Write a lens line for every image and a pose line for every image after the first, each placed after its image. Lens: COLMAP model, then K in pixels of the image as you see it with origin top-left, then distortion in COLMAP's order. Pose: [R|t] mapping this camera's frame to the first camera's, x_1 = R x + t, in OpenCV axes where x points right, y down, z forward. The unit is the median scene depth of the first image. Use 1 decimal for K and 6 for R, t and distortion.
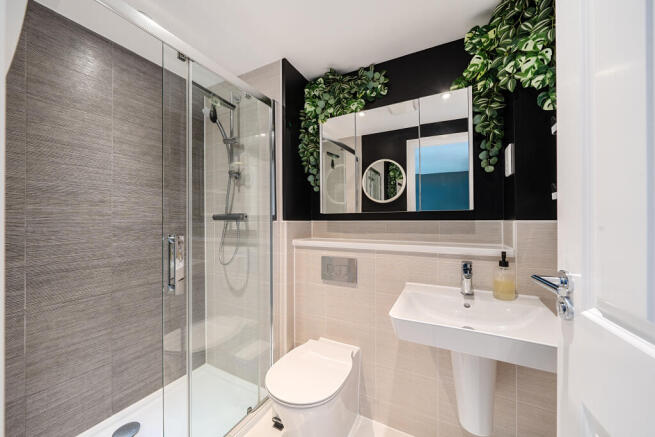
lens RADIAL K [[241.8, 0, 325.1], [0, 241.8, 220.9], [0, 0, 1]] dist [-0.001057, -0.000122]
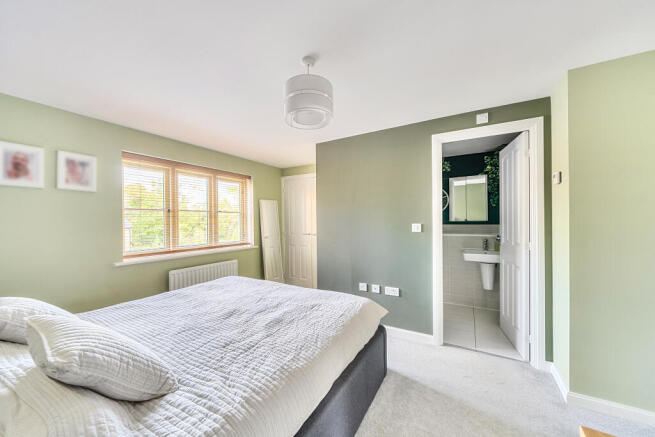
lens RADIAL K [[241.8, 0, 325.1], [0, 241.8, 220.9], [0, 0, 1]] dist [-0.001057, -0.000122]
pose [[0.998197, 0.002250, -0.059978, -1.212785], [-0.002454, 0.999991, -0.003335, -0.016907], [0.059970, 0.003476, 0.998194, -2.102992]]
